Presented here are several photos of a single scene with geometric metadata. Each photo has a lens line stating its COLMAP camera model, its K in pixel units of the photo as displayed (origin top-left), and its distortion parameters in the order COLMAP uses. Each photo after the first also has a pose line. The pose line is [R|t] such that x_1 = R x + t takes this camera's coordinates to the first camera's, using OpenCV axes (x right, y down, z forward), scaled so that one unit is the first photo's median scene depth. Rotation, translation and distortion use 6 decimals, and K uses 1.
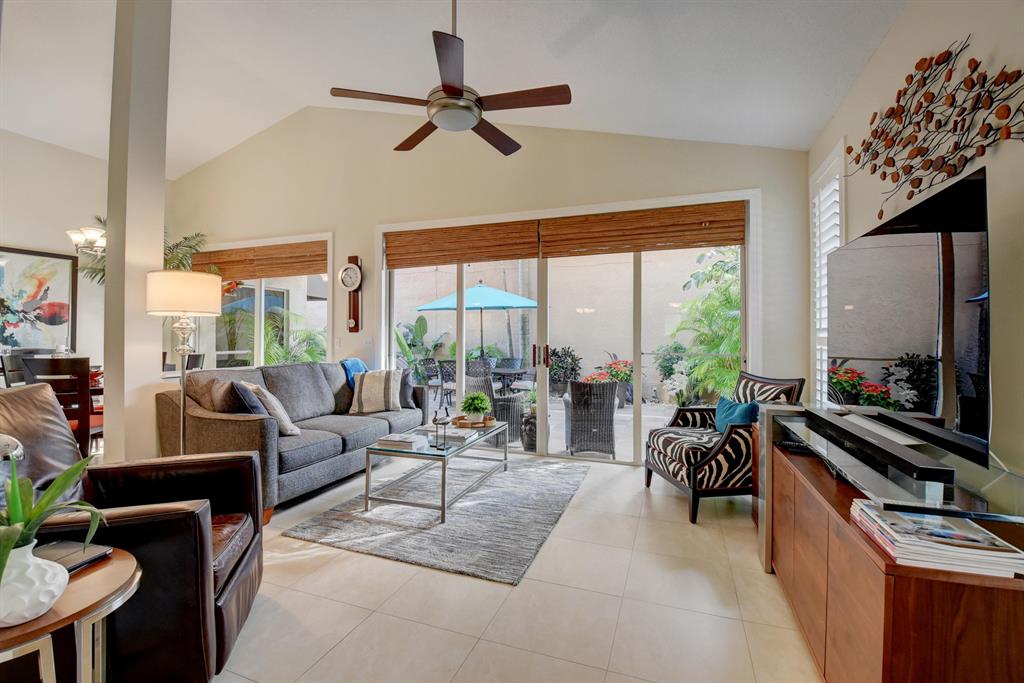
lens RADIAL K [[456.0, 0, 507.5], [0, 456.0, 334.6], [0, 0, 1]] dist [-0.004570, -0.010184]
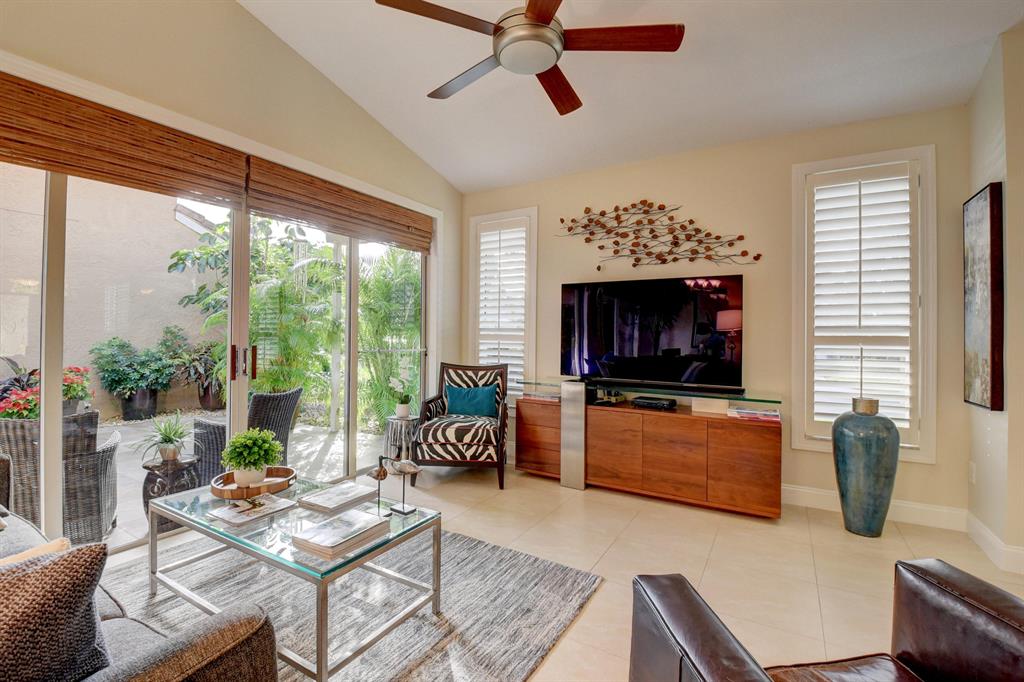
lens RADIAL K [[456.0, 0, 512.8], [0, 456.0, 336.8], [0, 0, 1]] dist [-0.004570, -0.010184]
pose [[0.180545, -0.009208, 0.983524, -0.451507], [-0.011461, 0.999869, 0.011464, -0.002558], [-0.983500, -0.013342, 0.180415, 0.449541]]
